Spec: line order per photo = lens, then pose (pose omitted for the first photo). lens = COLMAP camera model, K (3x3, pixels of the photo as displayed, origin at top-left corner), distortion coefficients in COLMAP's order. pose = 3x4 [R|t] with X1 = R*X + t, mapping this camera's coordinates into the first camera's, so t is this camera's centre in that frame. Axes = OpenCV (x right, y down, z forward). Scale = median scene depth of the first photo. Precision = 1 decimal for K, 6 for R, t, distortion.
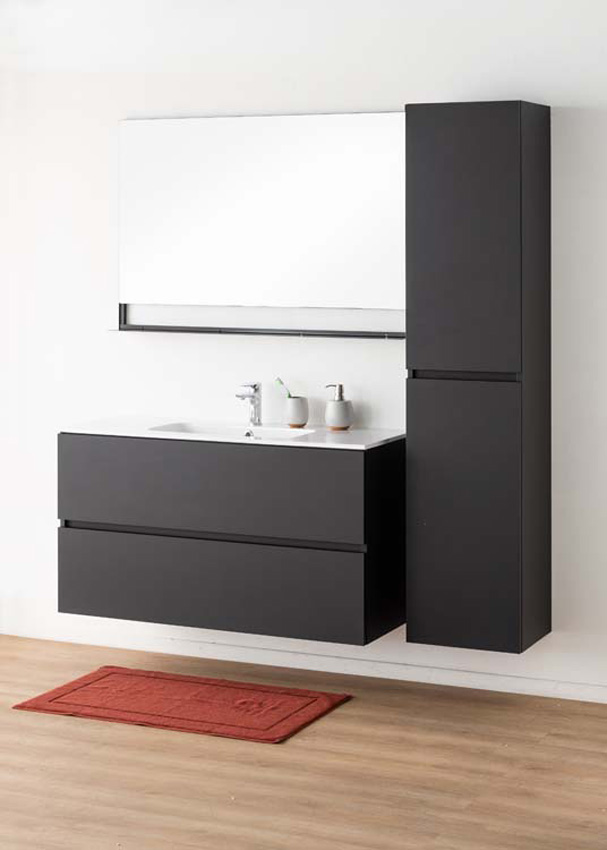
lens RADIAL K [[1747.9, 0, 299.1], [0, 1747.9, 425.4], [0, 0, 1]] dist [0.070285, 0.000000]
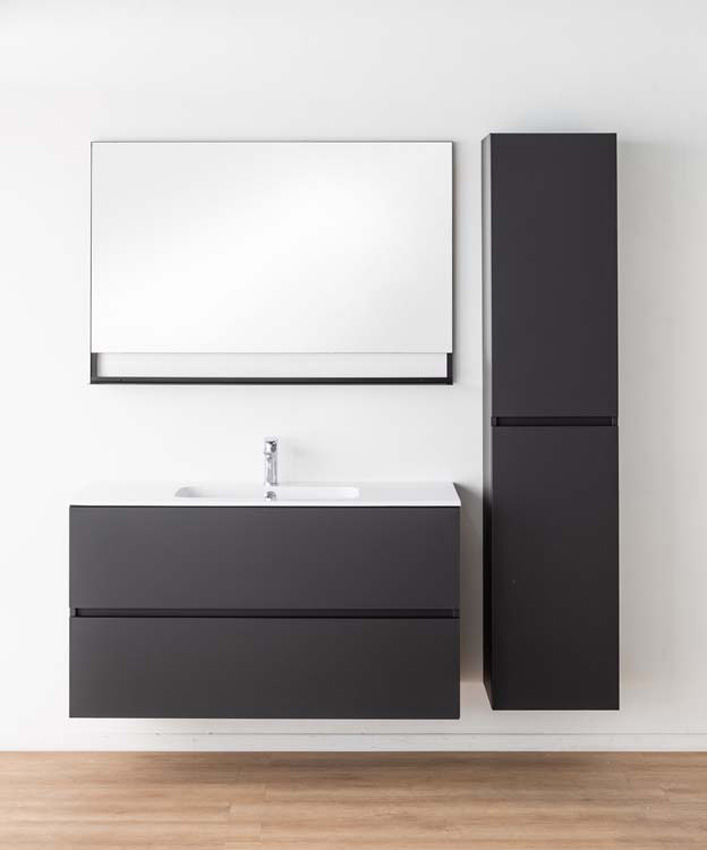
lens RADIAL K [[1744.0, 0, 353.3], [0, 1744.0, 421.4], [0, 0, 1]] dist [0.063106, 0.000000]
pose [[0.910019, -0.036810, 0.412929, -0.373919], [0.046433, 0.998833, -0.013290, -0.019901], [-0.411958, 0.031268, 0.910666, 0.174680]]
